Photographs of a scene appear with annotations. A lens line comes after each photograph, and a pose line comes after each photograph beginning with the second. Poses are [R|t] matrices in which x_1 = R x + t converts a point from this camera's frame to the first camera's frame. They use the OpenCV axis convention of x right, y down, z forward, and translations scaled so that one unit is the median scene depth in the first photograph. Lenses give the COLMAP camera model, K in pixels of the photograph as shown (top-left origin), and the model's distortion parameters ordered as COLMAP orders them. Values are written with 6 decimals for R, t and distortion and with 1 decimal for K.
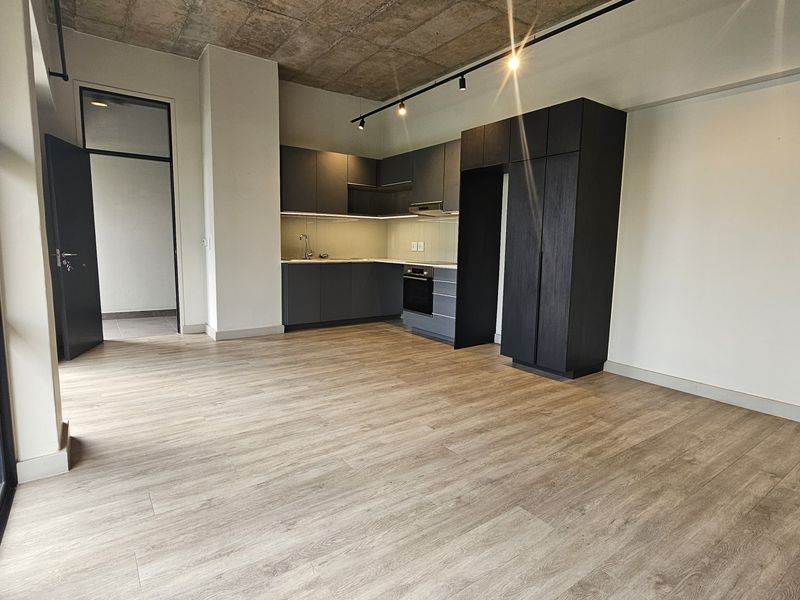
lens RADIAL K [[436.8, 0, 400.2], [0, 436.8, 296.3], [0, 0, 1]] dist [0.004070, 0.000116]
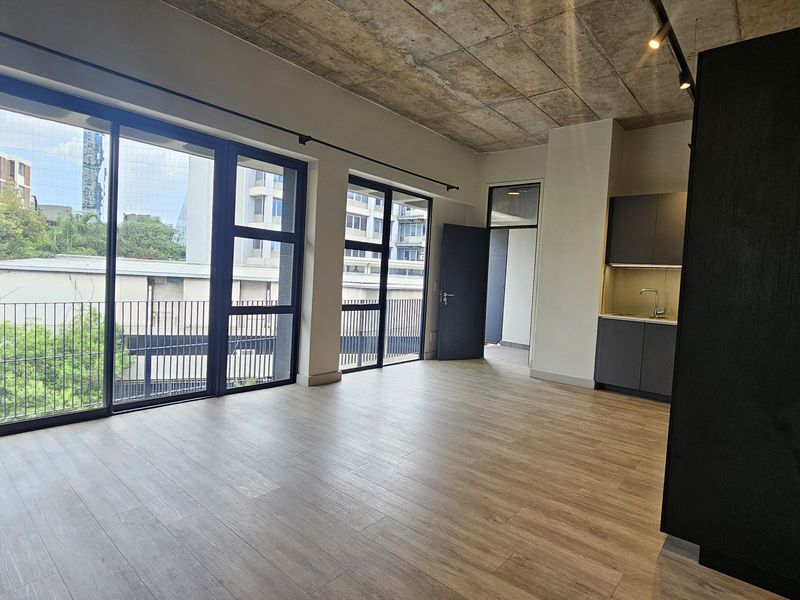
lens RADIAL K [[436.8, 0, 400.2], [0, 436.8, 296.3], [0, 0, 1]] dist [0.004070, 0.000116]
pose [[0.233731, 0.039184, -0.971511, 0.940226], [-0.170331, 0.985386, -0.001235, -0.072649], [0.957266, 0.165767, 0.236989, 0.565426]]
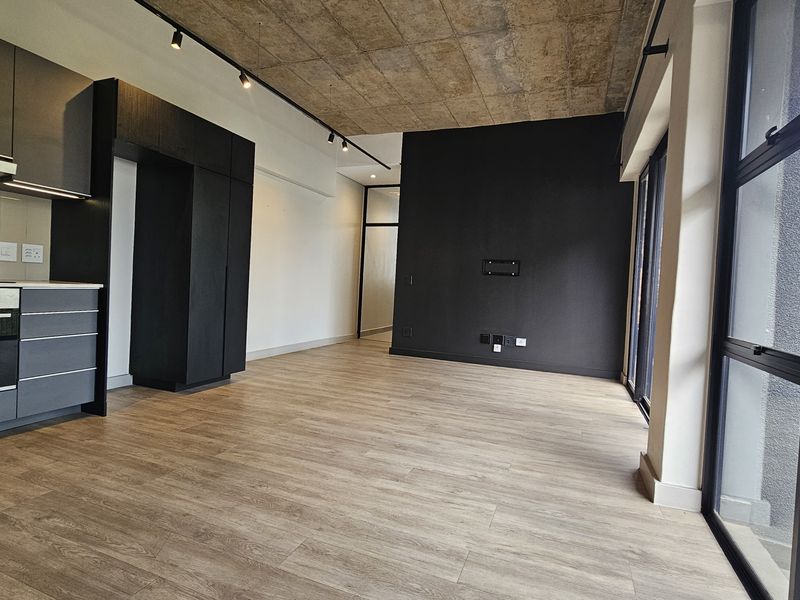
lens RADIAL K [[436.8, 0, 400.2], [0, 436.8, 296.3], [0, 0, 1]] dist [0.004070, 0.000116]
pose [[-0.539799, -0.068066, 0.839038, -0.913428], [0.042151, 0.993290, 0.107698, -0.146337], [-0.840738, 0.093501, -0.533307, 1.420642]]
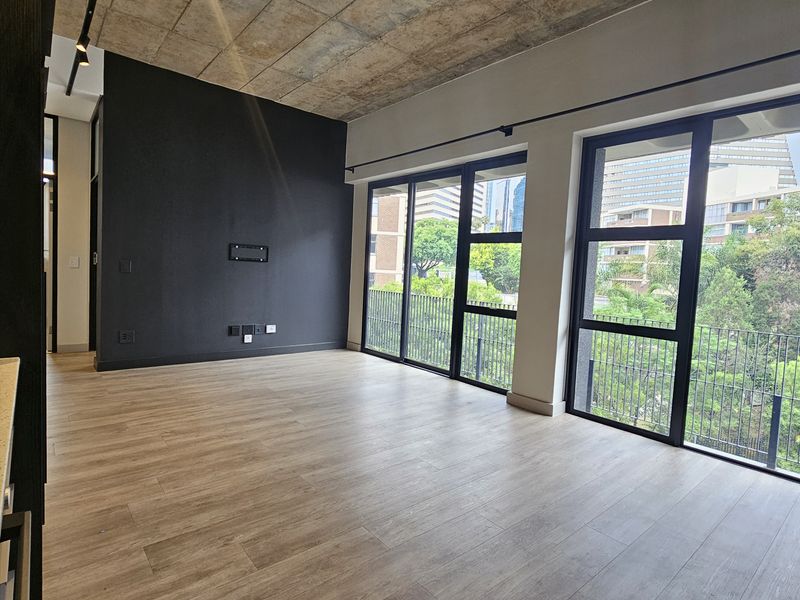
lens RADIAL K [[436.8, 0, 400.2], [0, 436.8, 296.3], [0, 0, 1]] dist [0.004070, 0.000116]
pose [[-0.994531, -0.063195, -0.083156, -0.076189], [-0.077326, 0.980714, 0.179503, -0.234778], [0.070209, 0.184951, -0.980237, 1.816156]]
